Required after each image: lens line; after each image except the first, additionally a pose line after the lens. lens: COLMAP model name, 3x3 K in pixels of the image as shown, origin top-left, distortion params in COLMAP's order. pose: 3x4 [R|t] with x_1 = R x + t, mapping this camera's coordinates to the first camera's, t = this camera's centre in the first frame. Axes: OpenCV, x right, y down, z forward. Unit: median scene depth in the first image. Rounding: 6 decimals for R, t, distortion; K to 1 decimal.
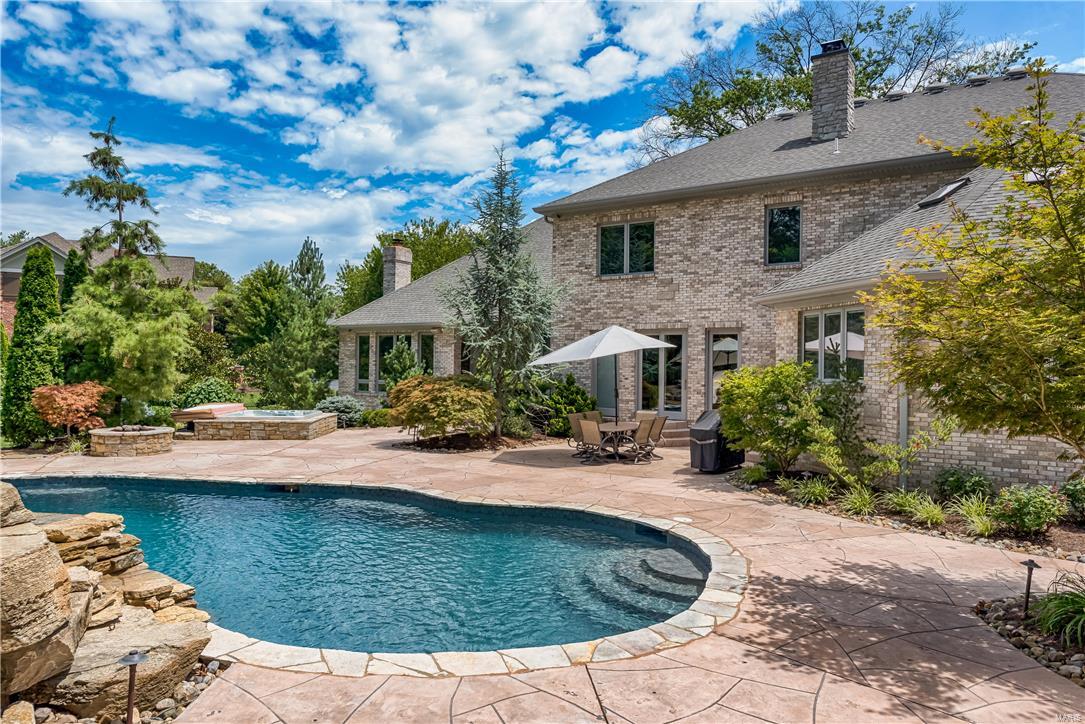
lens RADIAL K [[708.8, 0, 539.7], [0, 708.8, 340.1], [0, 0, 1]] dist [0.025582, -0.022216]
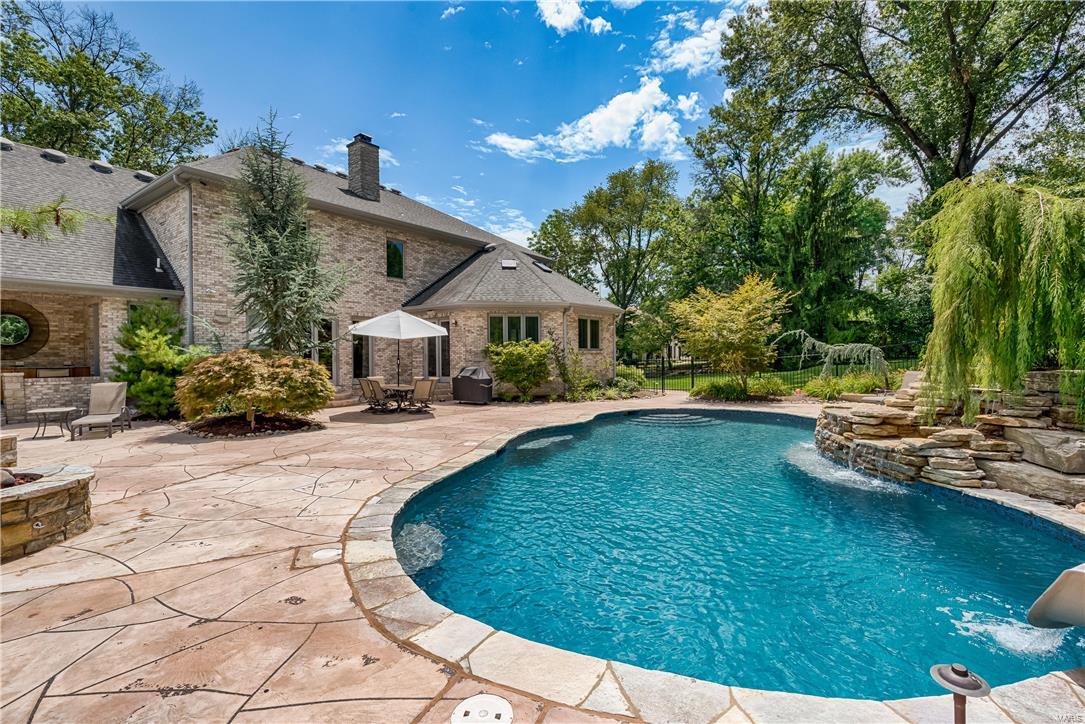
lens RADIAL K [[485.2, 0, 537.3], [0, 485.2, 364.0], [0, 0, 1]] dist [-0.000710, -0.003065]
pose [[0.079206, -0.025582, 0.996530, -0.650246], [-0.020965, 0.999407, 0.027322, 0.041639], [-0.996638, -0.023056, 0.078623, 0.565177]]
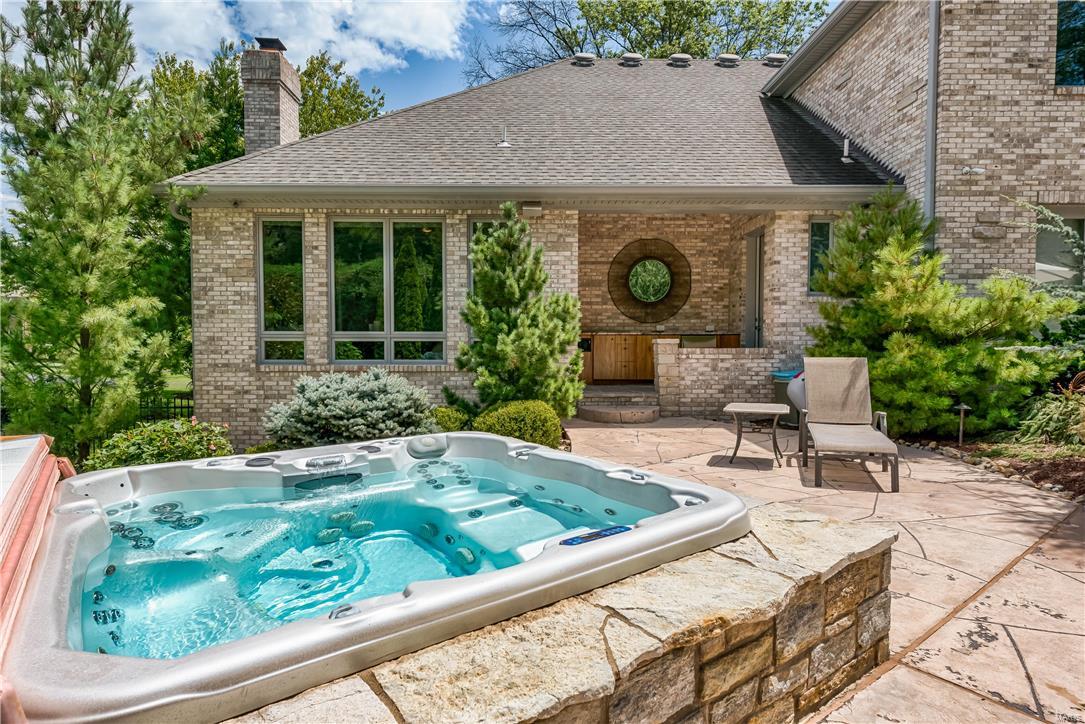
lens RADIAL K [[559.5, 0, 552.8], [0, 559.5, 345.4], [0, 0, 1]] dist [0.006184, 0.000793]
pose [[0.825307, -0.012166, 0.564553, -0.431246], [-0.007390, 0.999450, 0.032341, 0.074843], [-0.564636, -0.030864, 0.824763, 0.949576]]
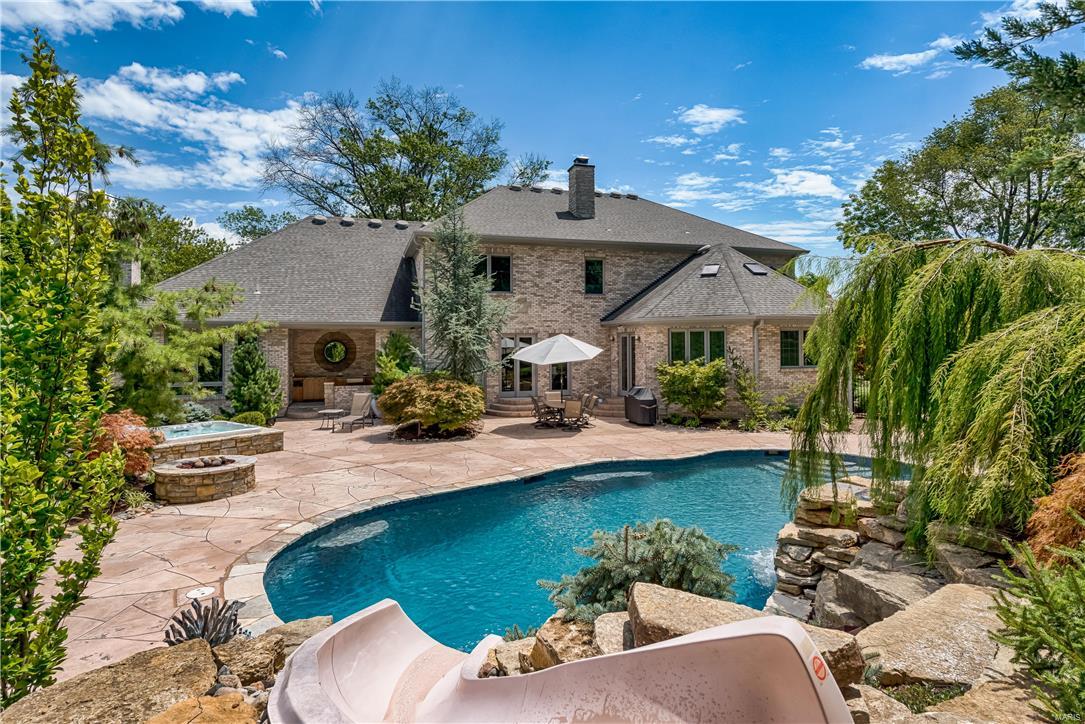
lens RADIAL K [[559.5, 0, 546.0], [0, 559.5, 335.3], [0, 0, 1]] dist [0.006184, 0.000793]
pose [[0.640892, 0.000263, 0.767631, -0.662196], [-0.010600, 0.999908, 0.008508, -0.022579], [-0.767558, -0.013589, 0.640836, 0.249527]]
